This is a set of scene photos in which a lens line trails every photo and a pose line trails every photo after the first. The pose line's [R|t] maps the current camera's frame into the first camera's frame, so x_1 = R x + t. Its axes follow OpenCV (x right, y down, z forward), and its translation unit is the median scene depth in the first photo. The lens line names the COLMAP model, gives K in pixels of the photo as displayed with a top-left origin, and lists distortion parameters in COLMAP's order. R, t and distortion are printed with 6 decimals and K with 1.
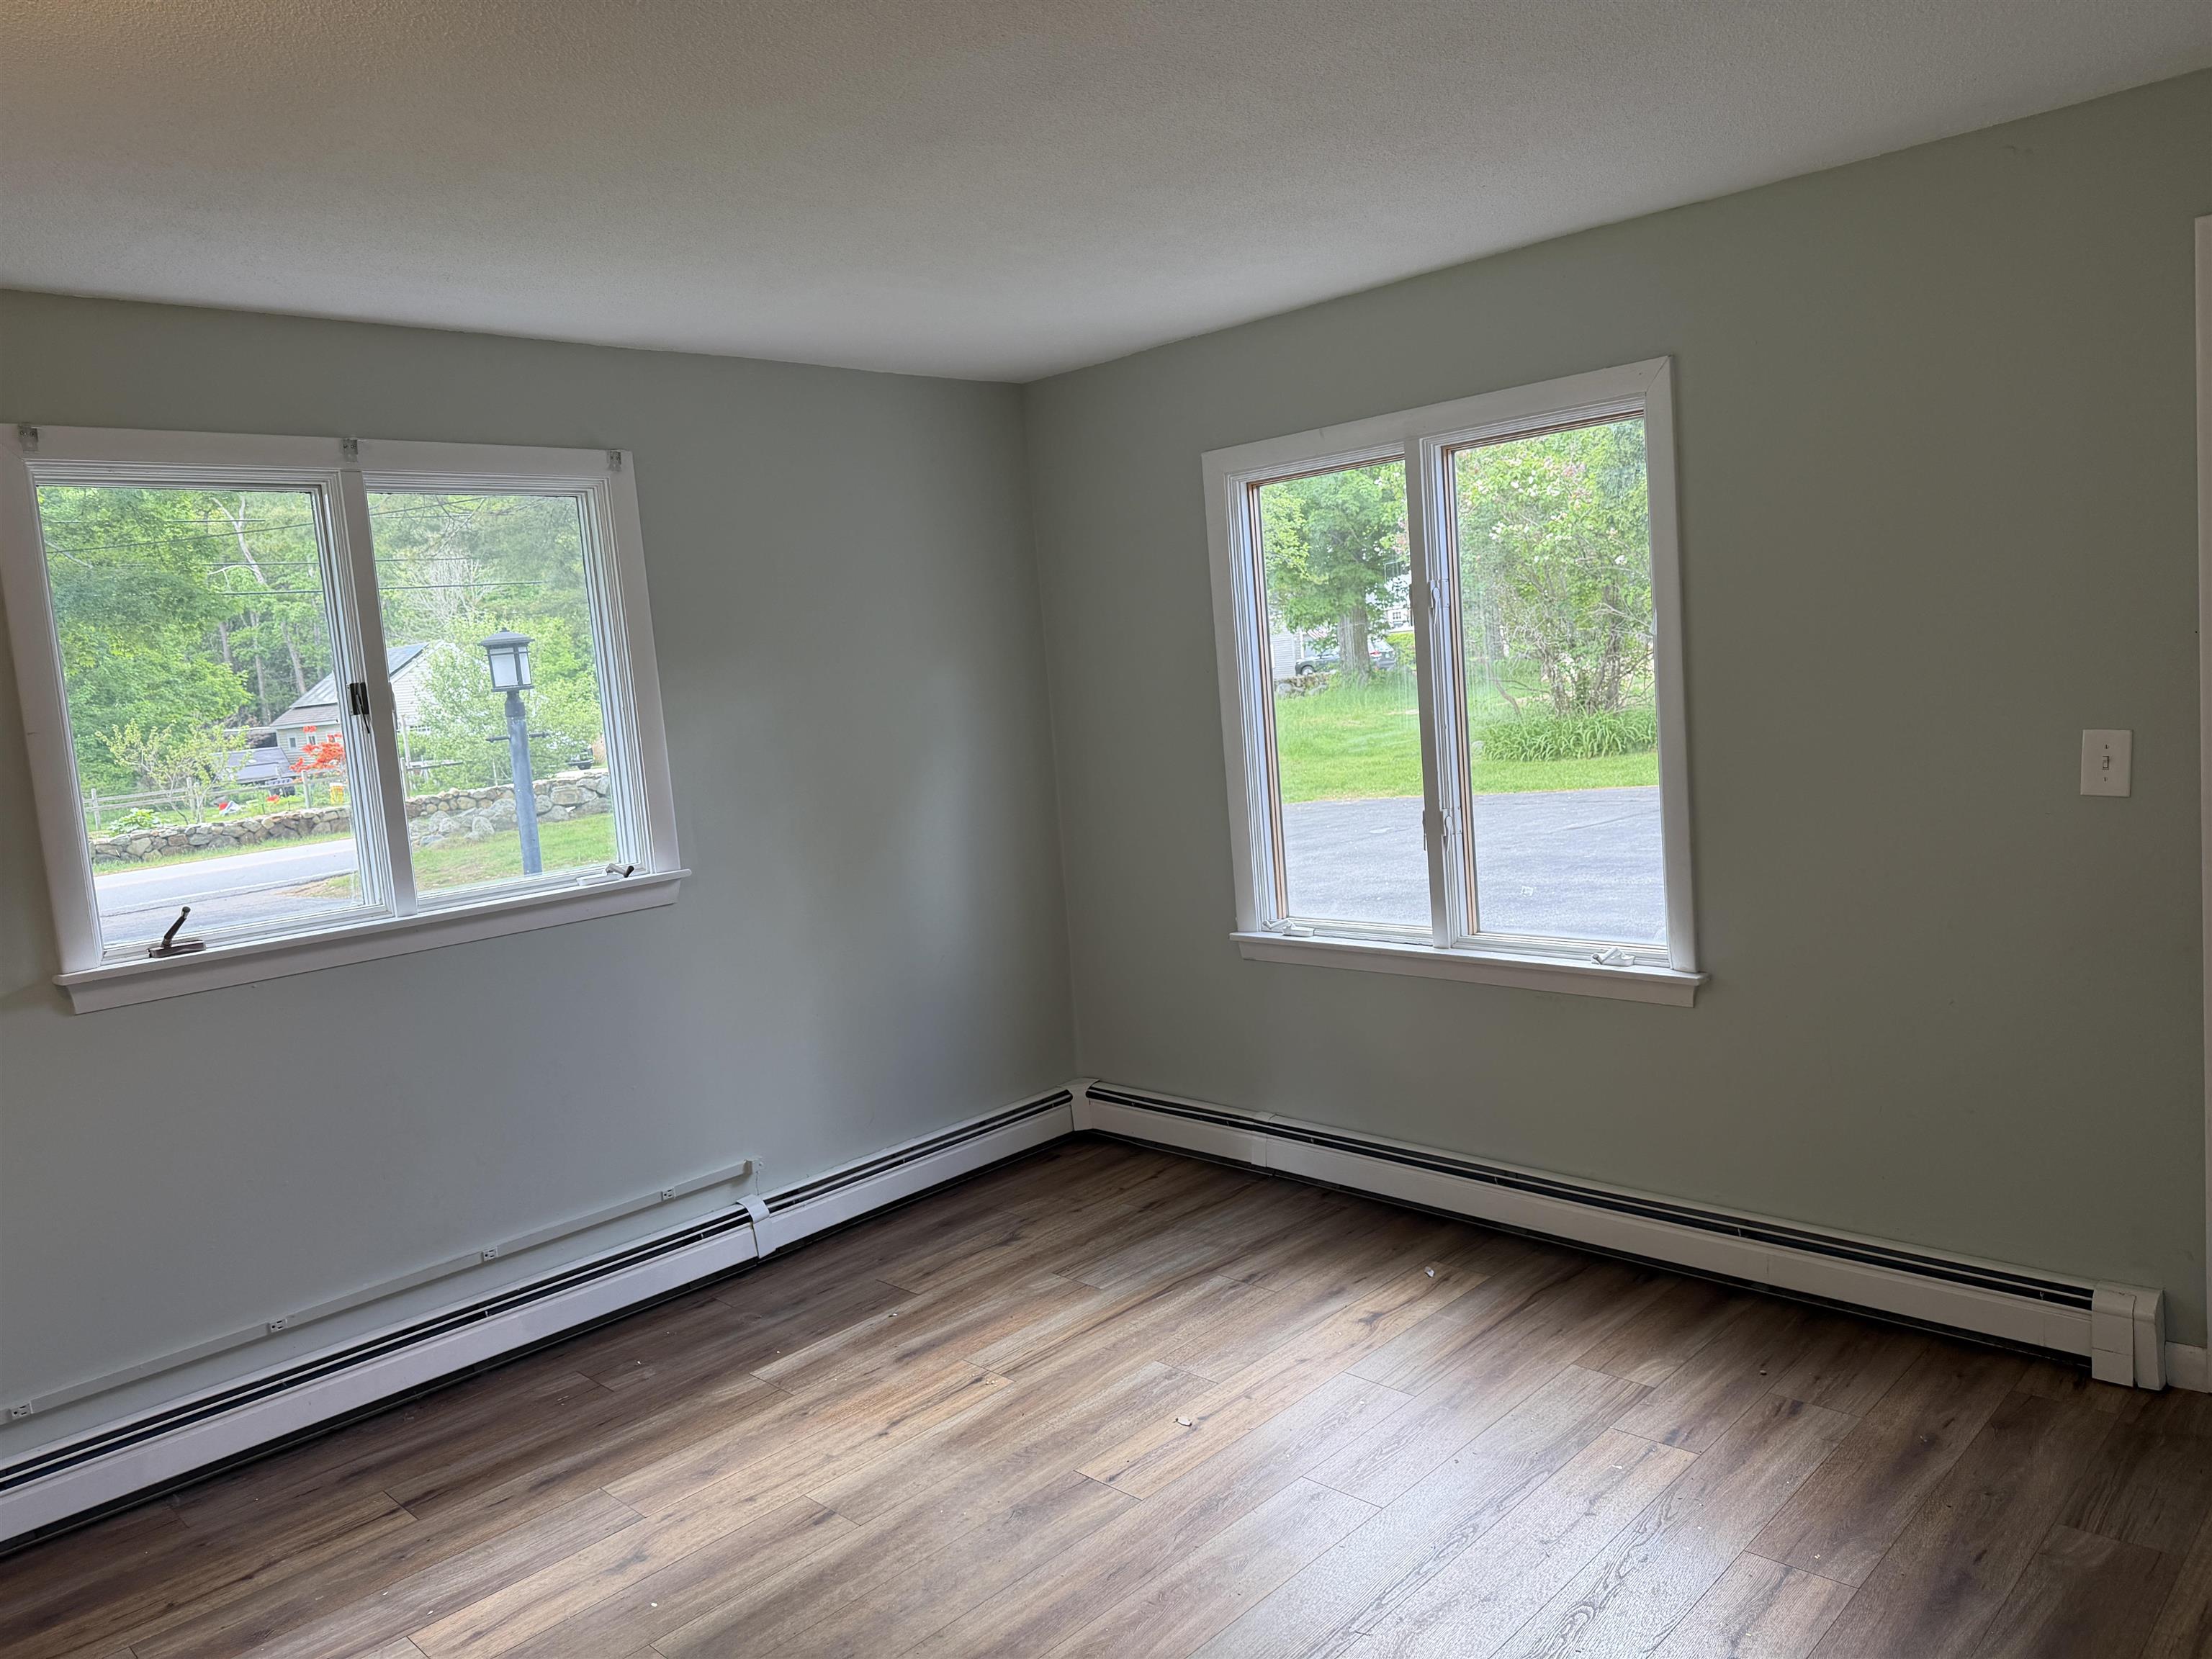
lens RADIAL K [[1556.7, 0, 1098.0], [0, 1556.7, 838.8], [0, 0, 1]] dist [0.080772, -0.082171]
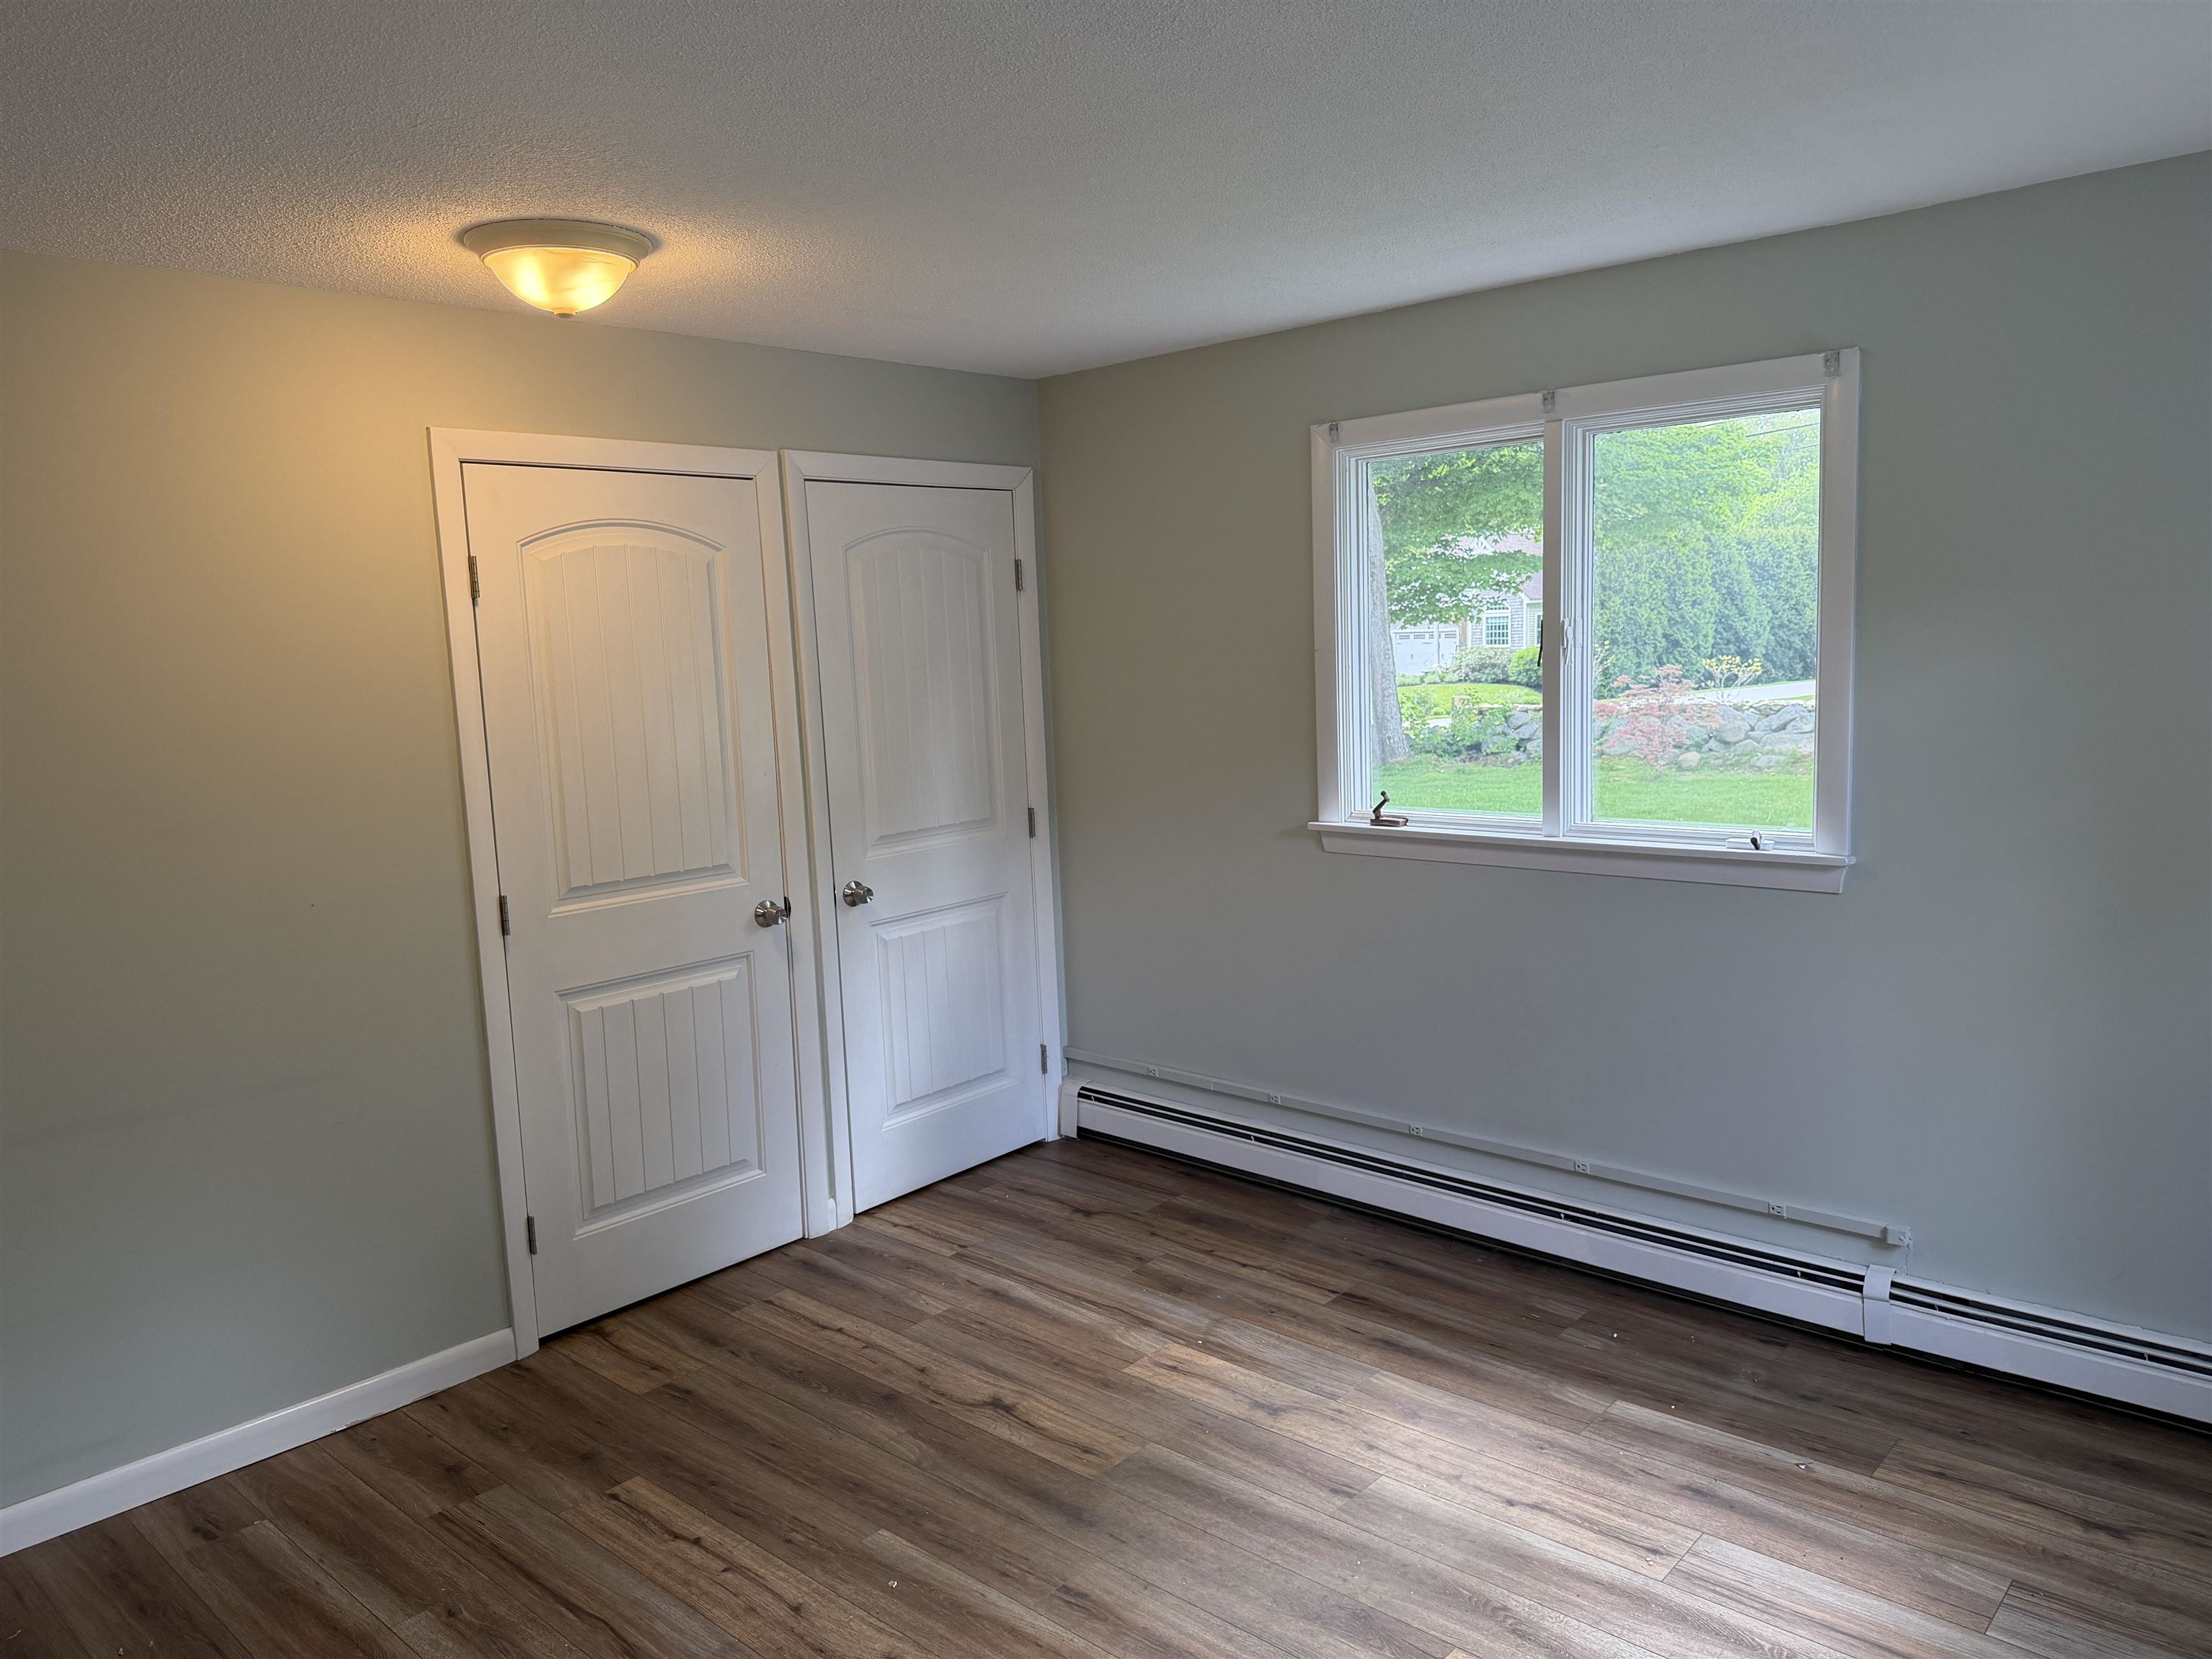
lens RADIAL K [[1556.7, 0, 1122.6], [0, 1556.7, 852.9], [0, 0, 1]] dist [0.080772, -0.082171]
pose [[0.056840, 0.224001, -0.972930, 0.598238], [-0.079102, 0.972452, 0.219270, -0.153942], [0.995245, 0.064498, 0.072993, 0.631231]]
